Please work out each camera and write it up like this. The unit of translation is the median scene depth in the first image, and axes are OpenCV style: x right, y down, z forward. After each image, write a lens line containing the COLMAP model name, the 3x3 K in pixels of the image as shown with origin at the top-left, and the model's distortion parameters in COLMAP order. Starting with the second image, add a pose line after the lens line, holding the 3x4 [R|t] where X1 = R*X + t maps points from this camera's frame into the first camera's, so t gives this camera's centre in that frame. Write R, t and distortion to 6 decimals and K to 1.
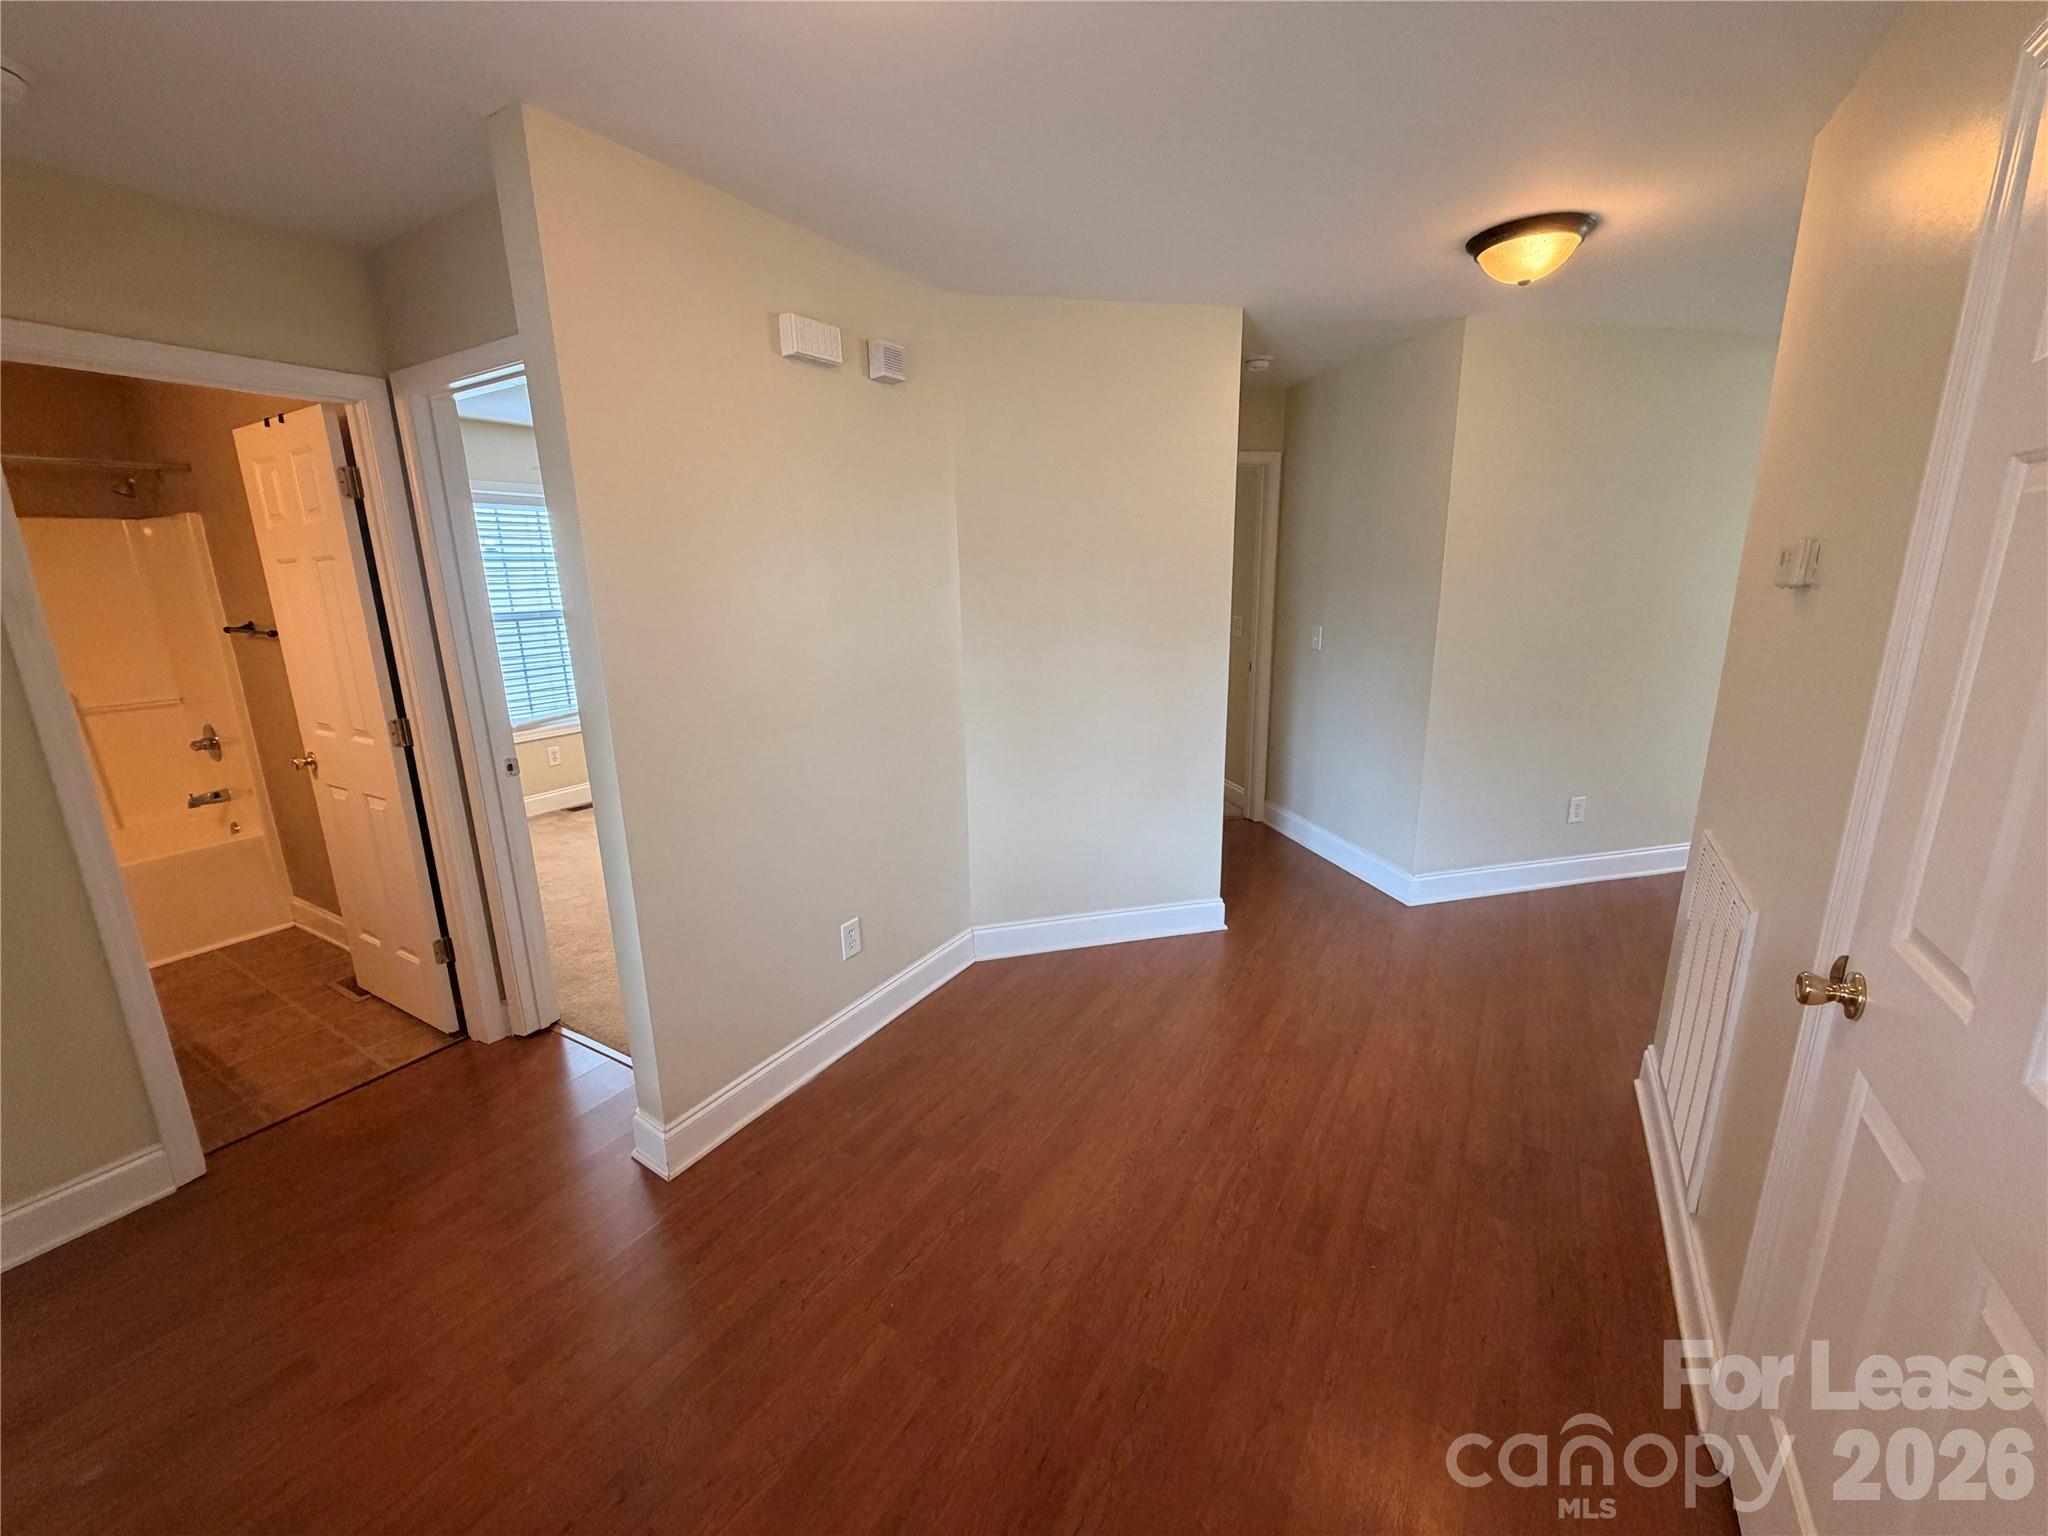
lens RADIAL K [[818.5, 0, 1024.0], [0, 818.5, 768.0], [0, 0, 1]] dist [-0.000895, 0.000196]
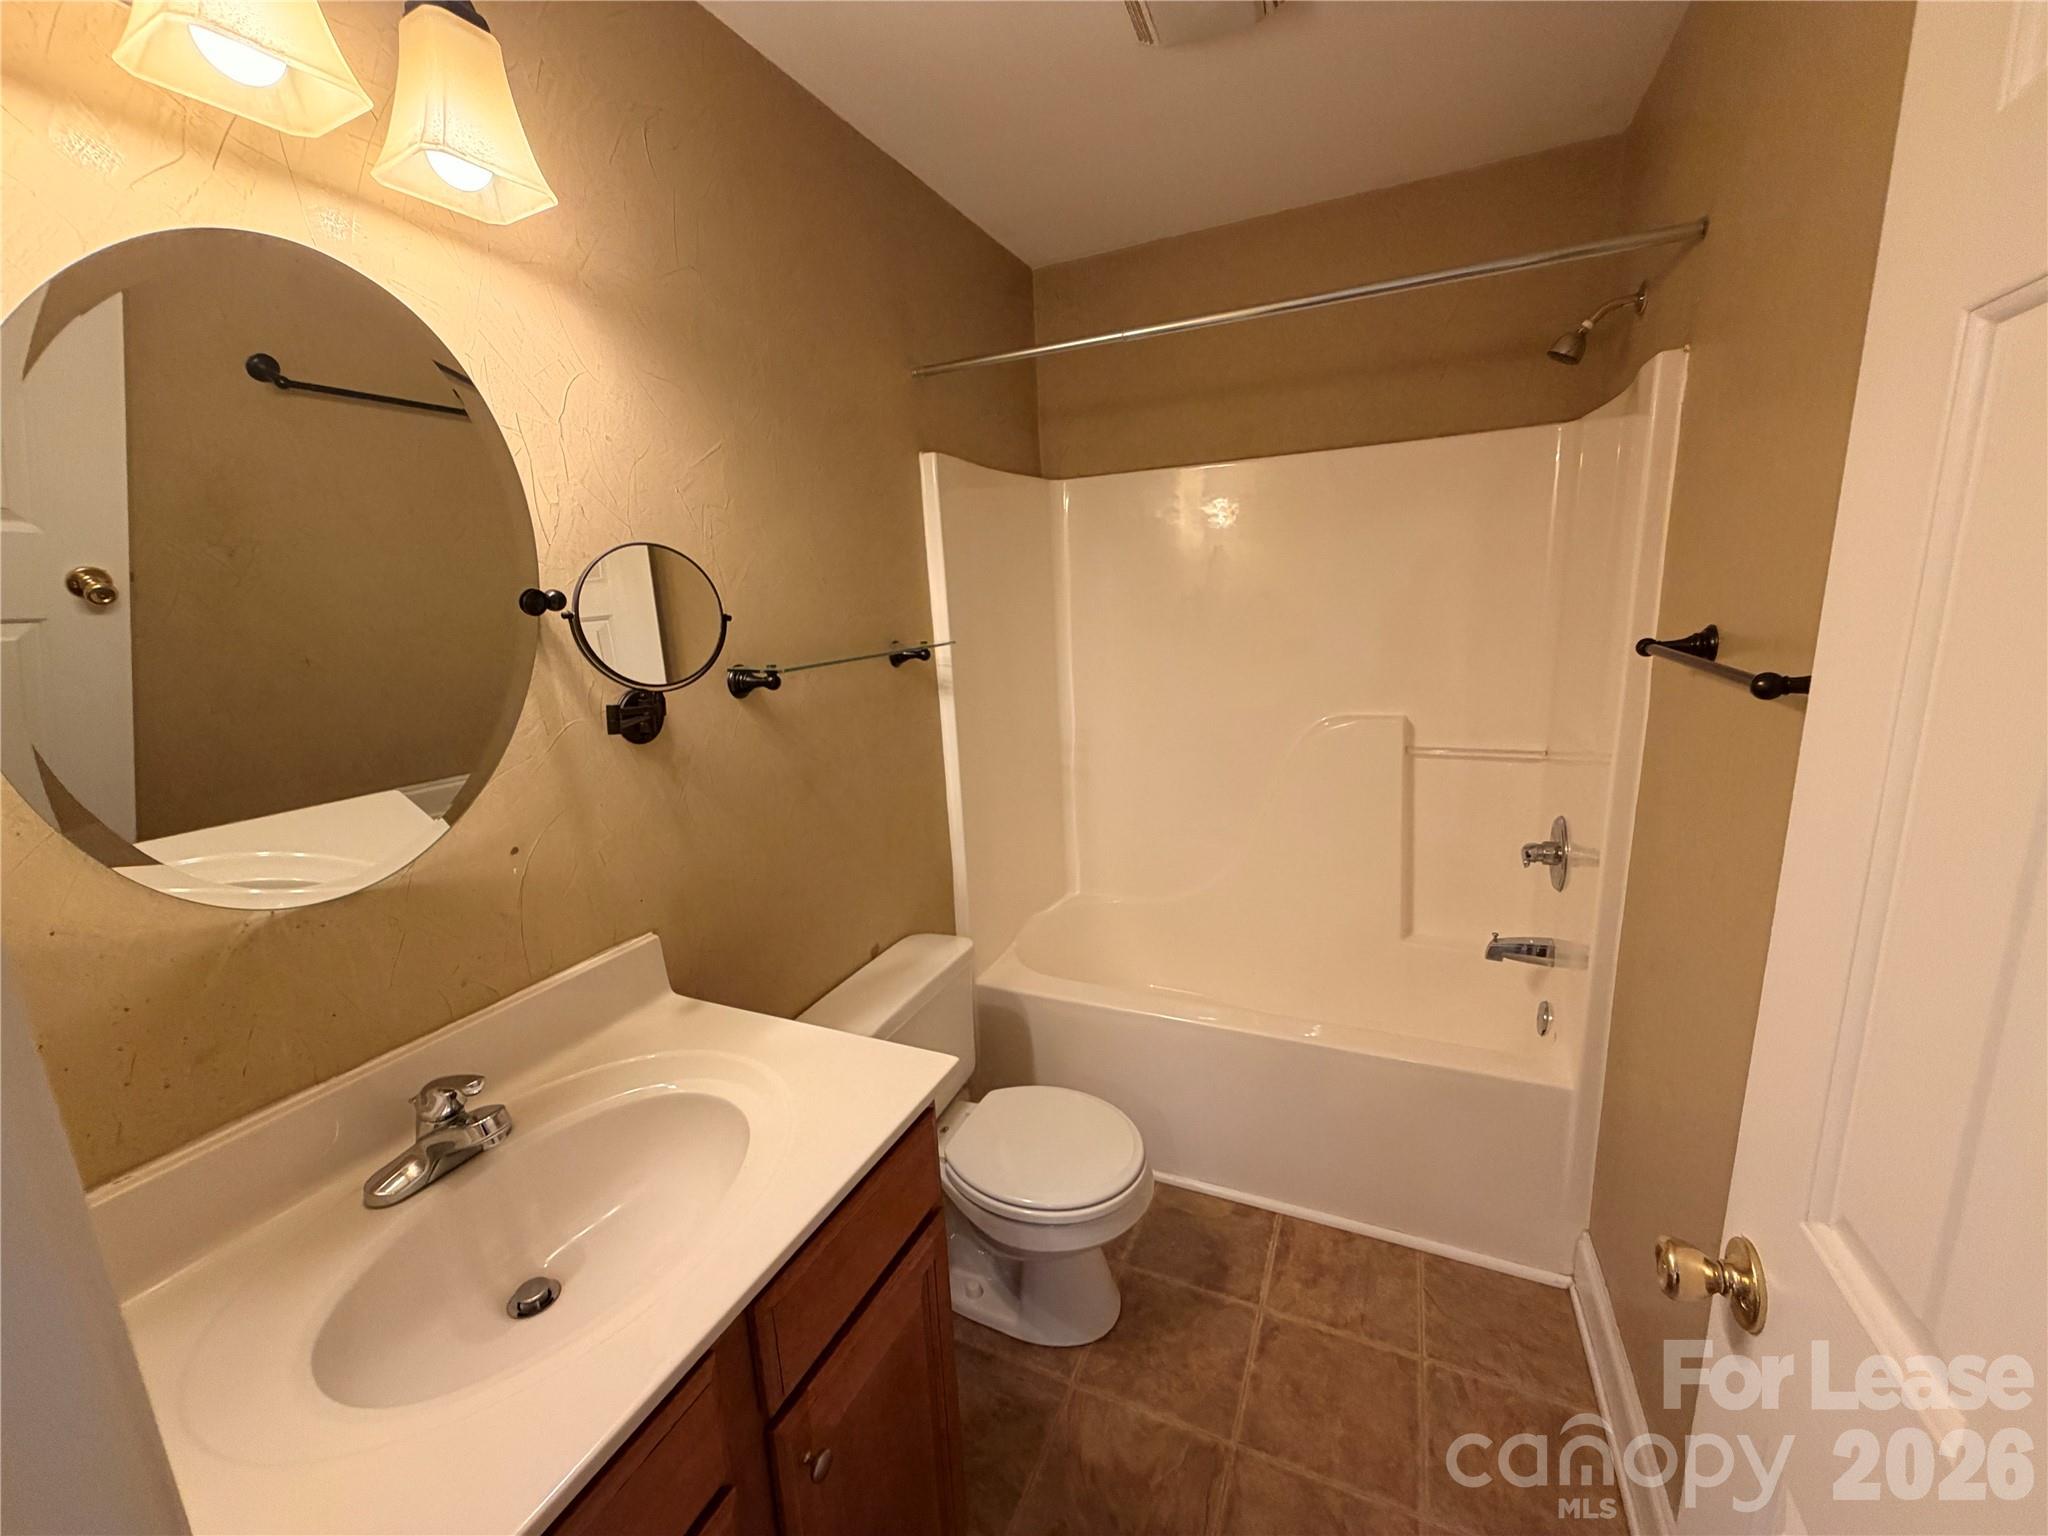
lens RADIAL K [[818.5, 0, 1024.0], [0, 818.5, 768.0], [0, 0, 1]] dist [-0.000895, 0.000196]
pose [[0.125052, 0.222898, -0.966788, -0.565128], [-0.186894, 0.962284, 0.197685, -0.121074], [0.974388, 0.155966, 0.161994, 0.597050]]
